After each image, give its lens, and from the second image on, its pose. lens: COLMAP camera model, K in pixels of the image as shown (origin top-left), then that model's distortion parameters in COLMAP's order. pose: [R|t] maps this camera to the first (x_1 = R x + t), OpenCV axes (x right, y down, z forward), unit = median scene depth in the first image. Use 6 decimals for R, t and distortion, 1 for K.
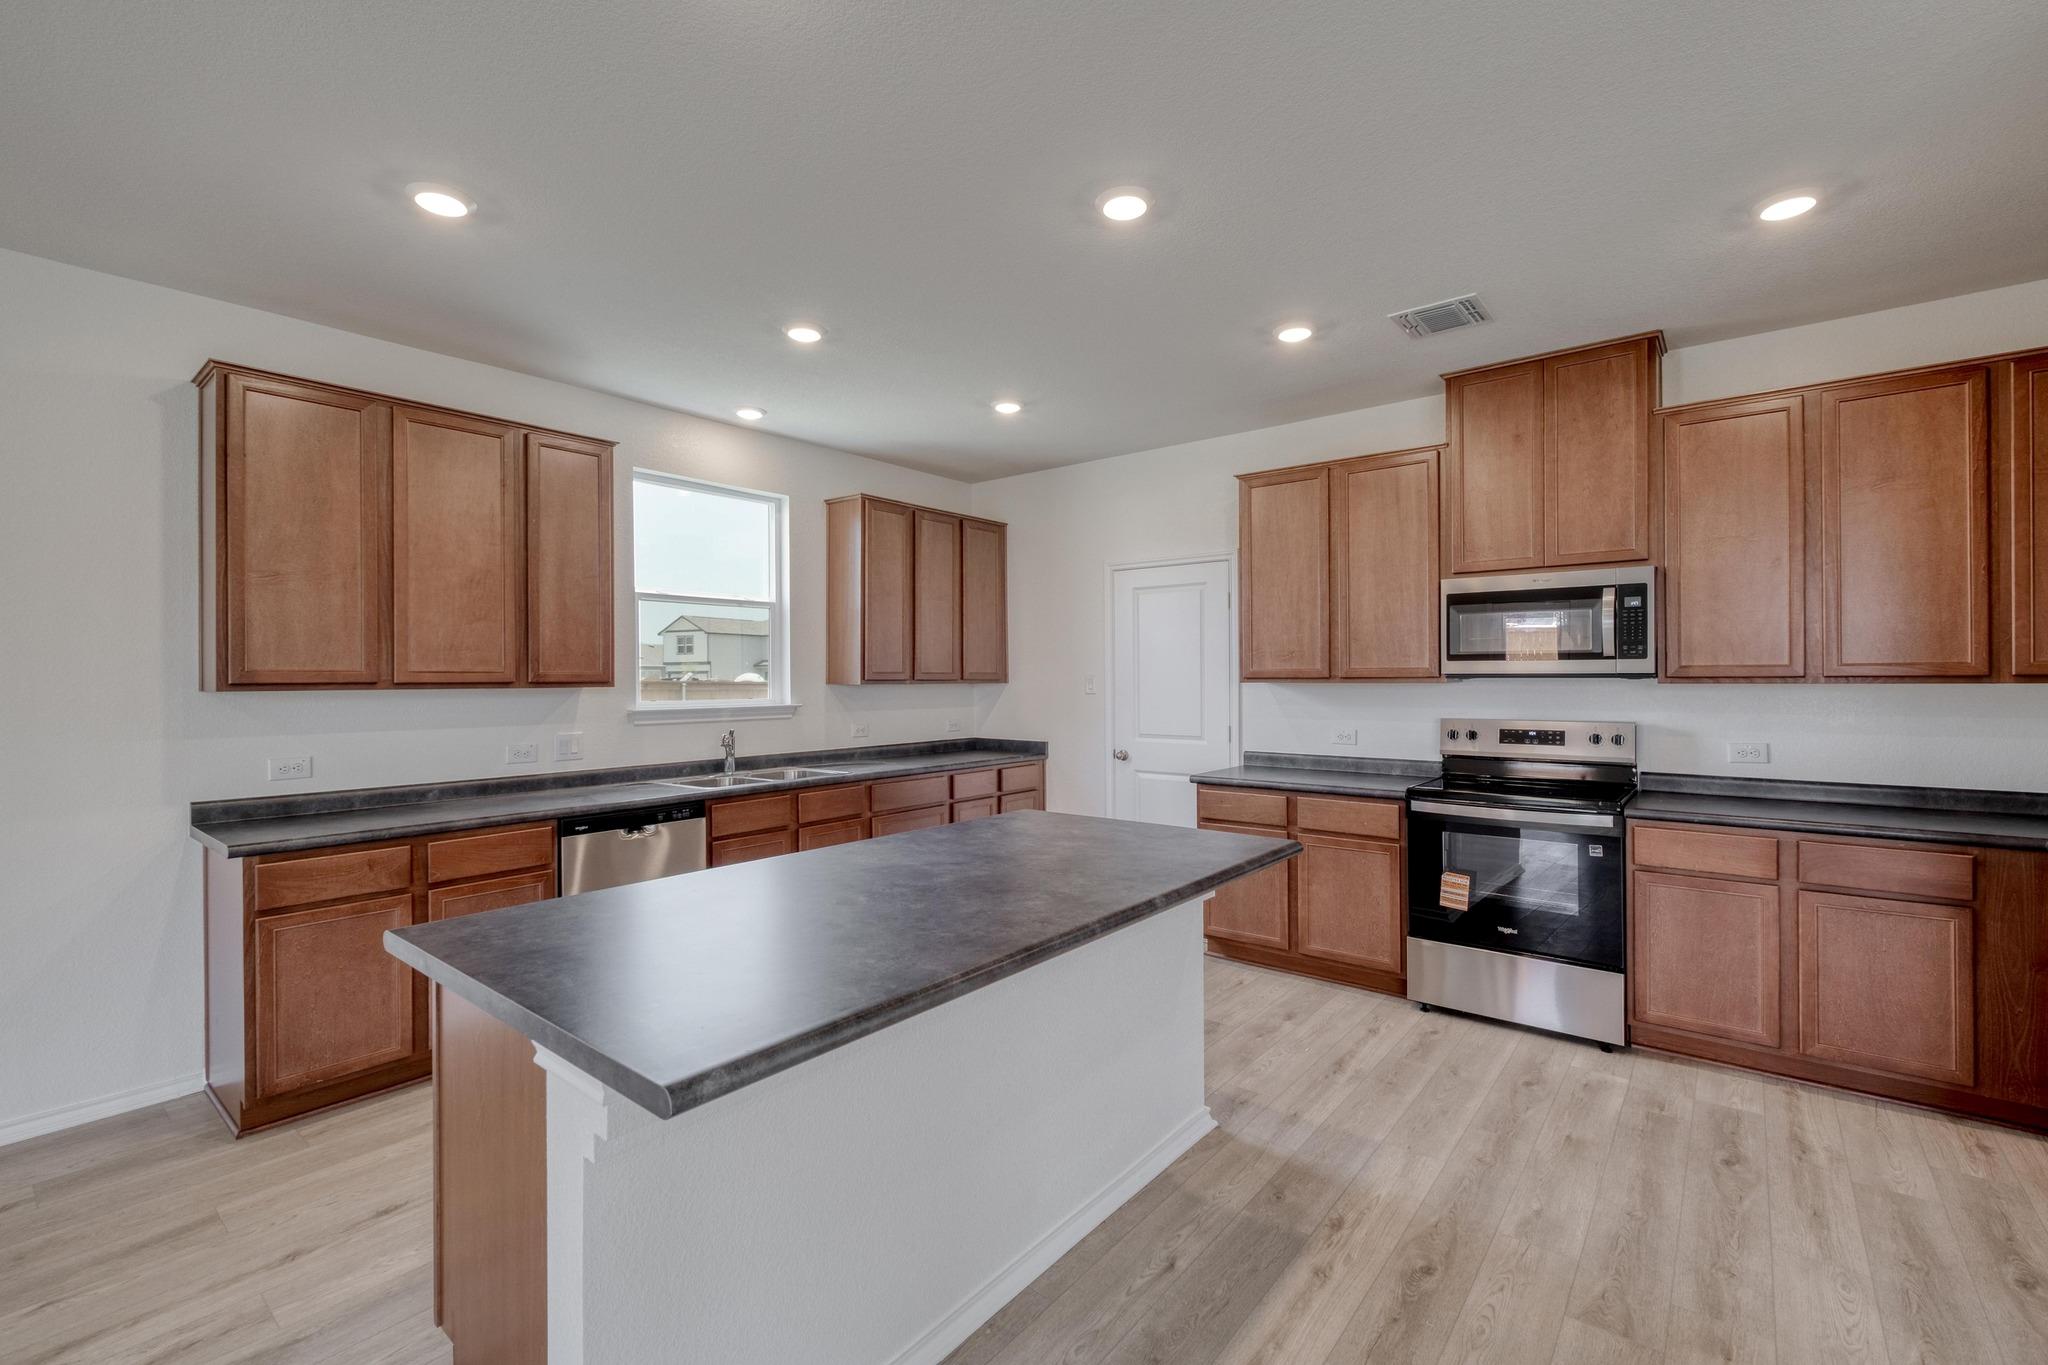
lens RADIAL K [[885.5, 0, 1026.9], [0, 885.5, 674.0], [0, 0, 1]] dist [0.003310, -0.001261]
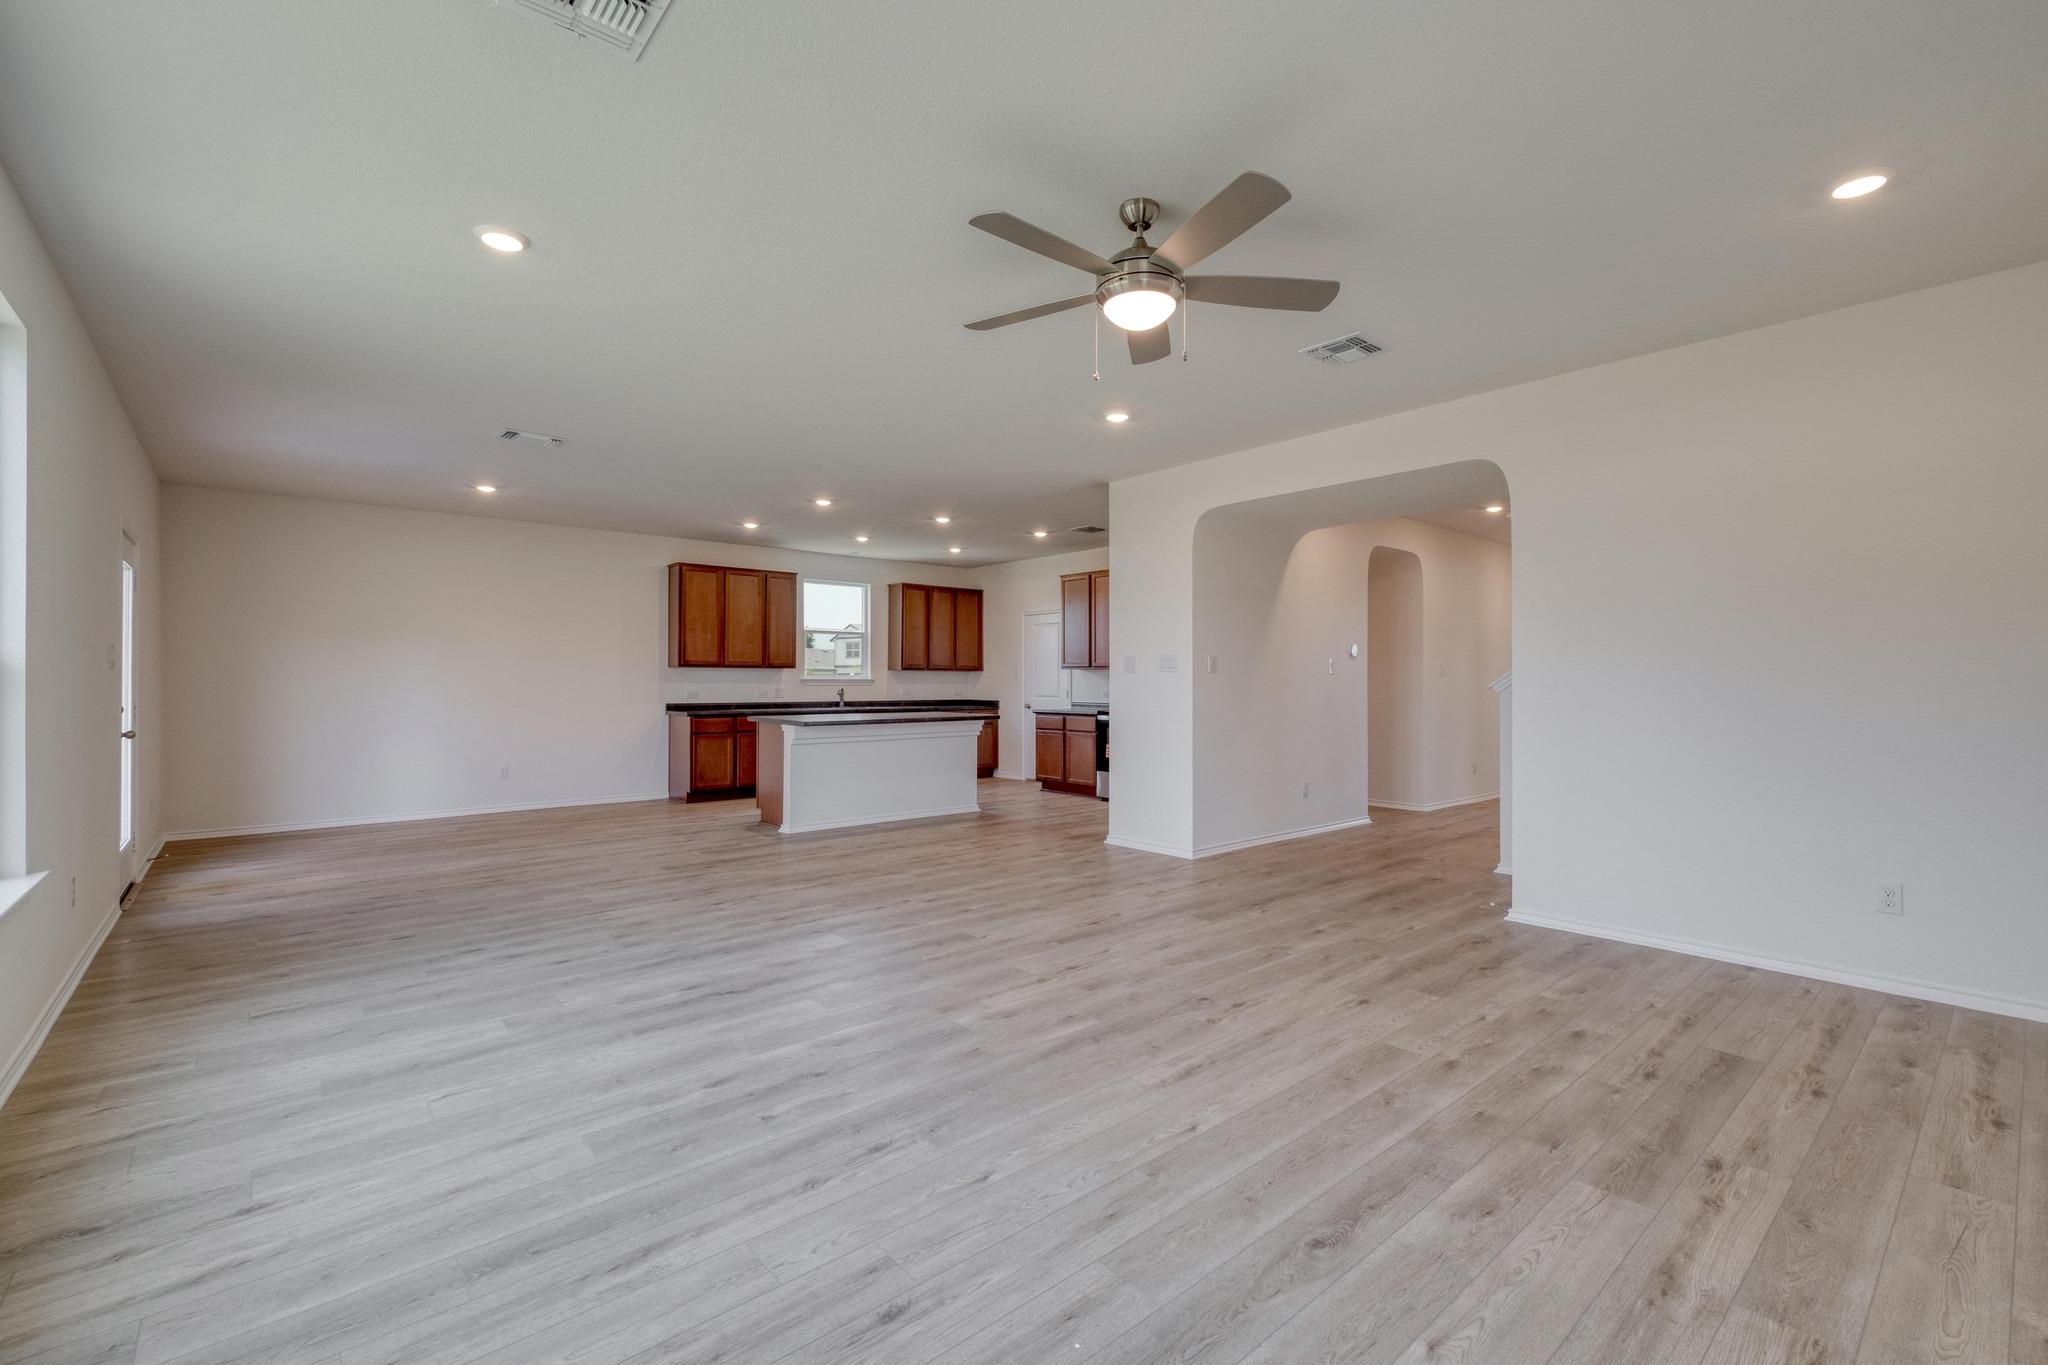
lens RADIAL K [[882.2, 0, 1031.4], [0, 882.2, 679.0], [0, 0, 1]] dist [0.003048, -0.003350]
pose [[0.984961, 0.006266, -0.172665, 0.642340], [-0.006215, 0.999980, 0.000832, 0.038352], [0.172667, 0.000253, 0.984980, -1.387352]]
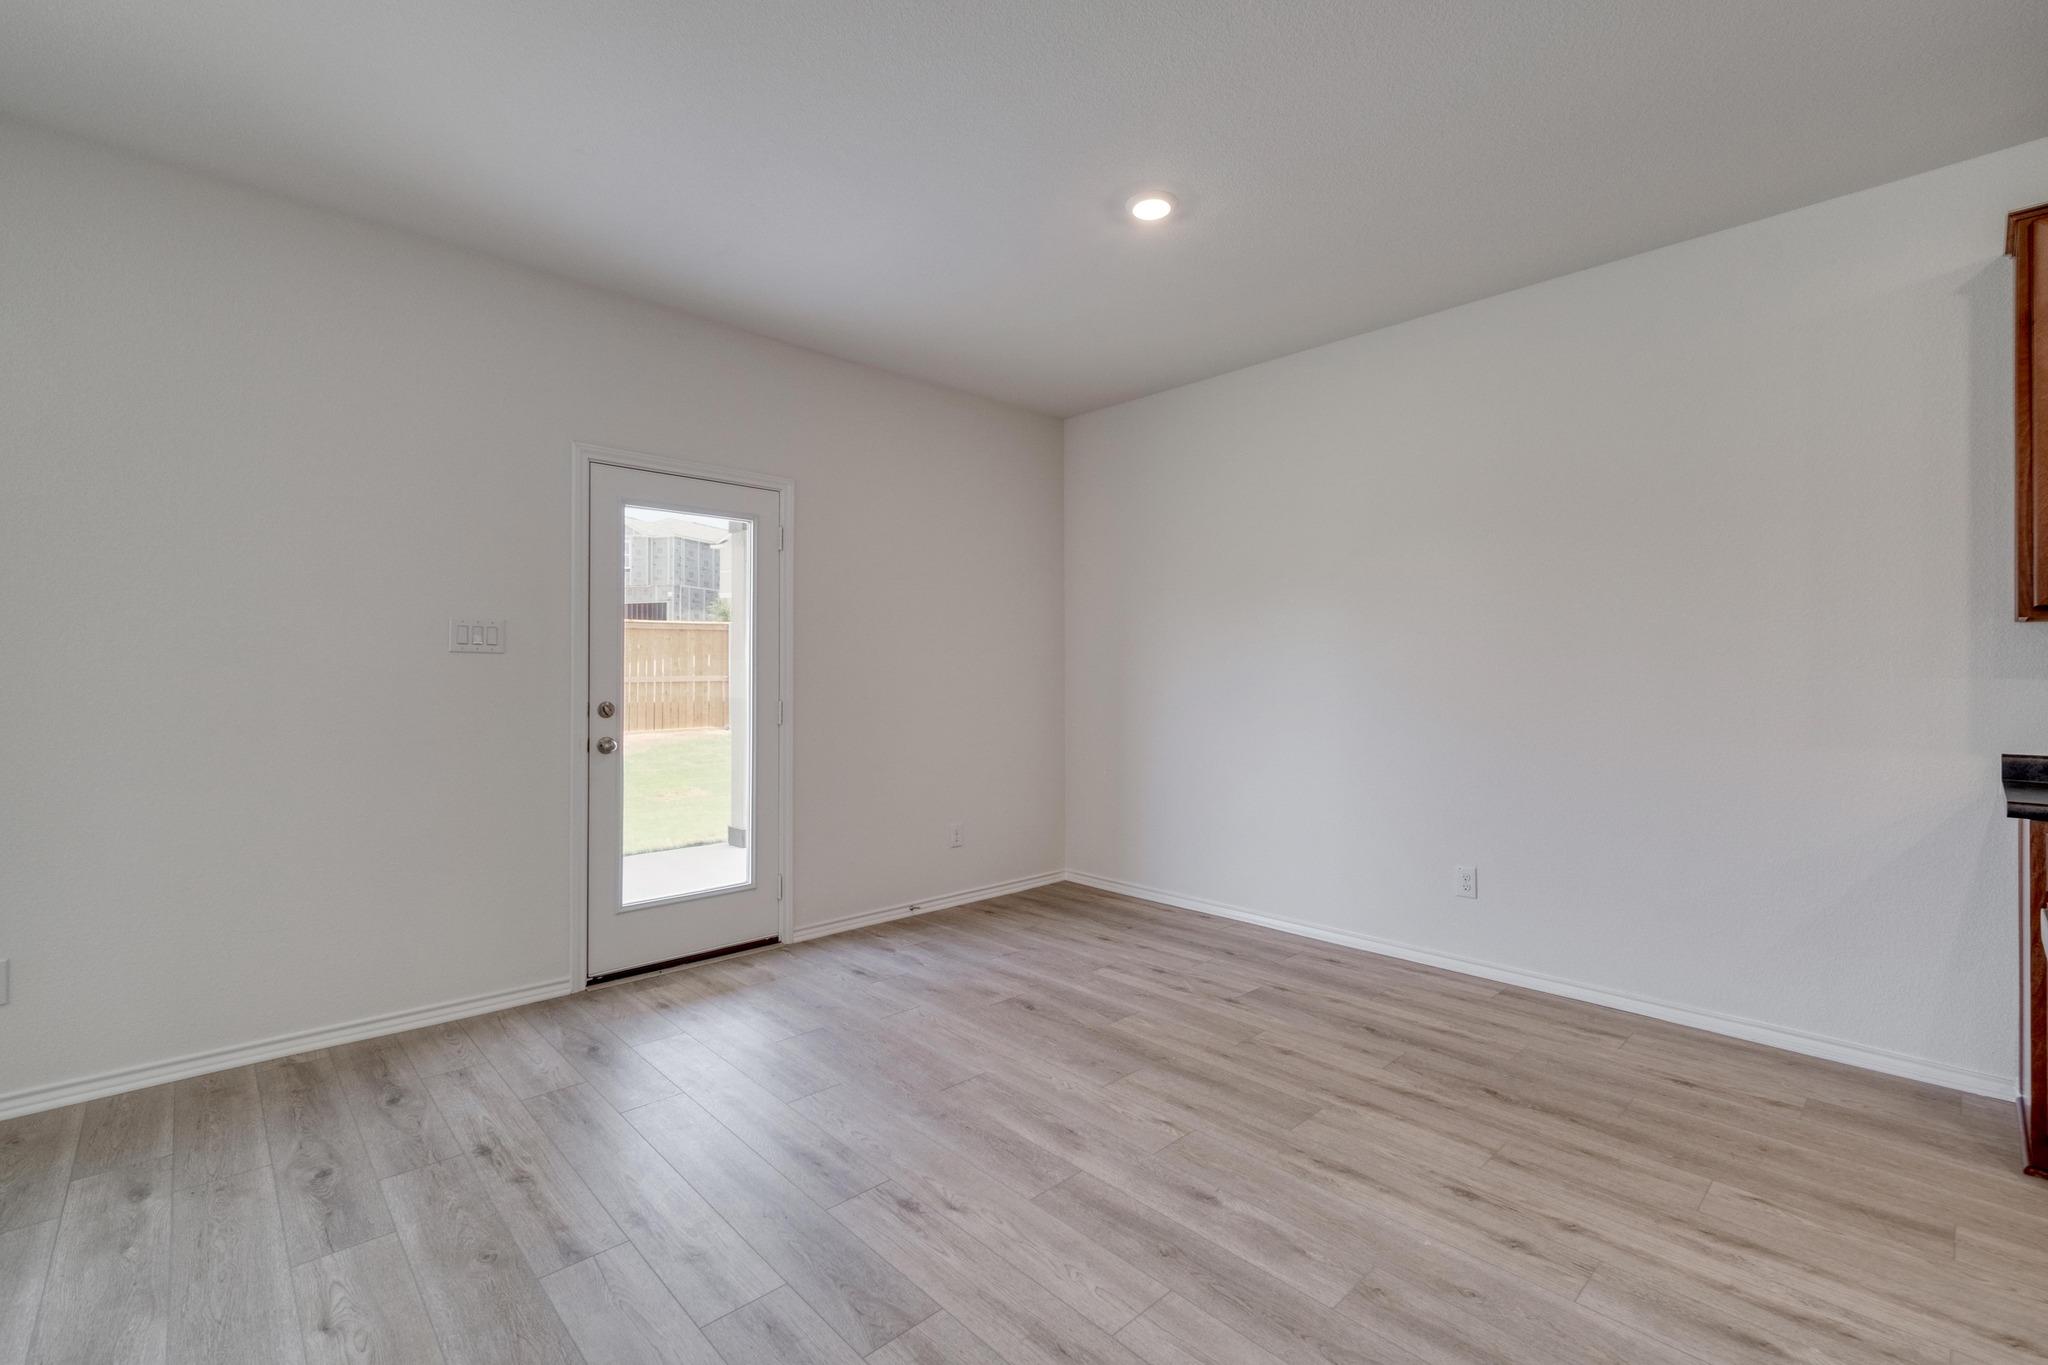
lens RADIAL K [[885.5, 0, 1026.9], [0, 885.5, 674.0], [0, 0, 1]] dist [0.003310, -0.001261]
pose [[-0.131860, 0.005441, -0.991253, 0.010526], [0.001470, 0.999985, 0.005294, 0.050021], [0.991267, -0.000759, -0.131866, 0.154527]]
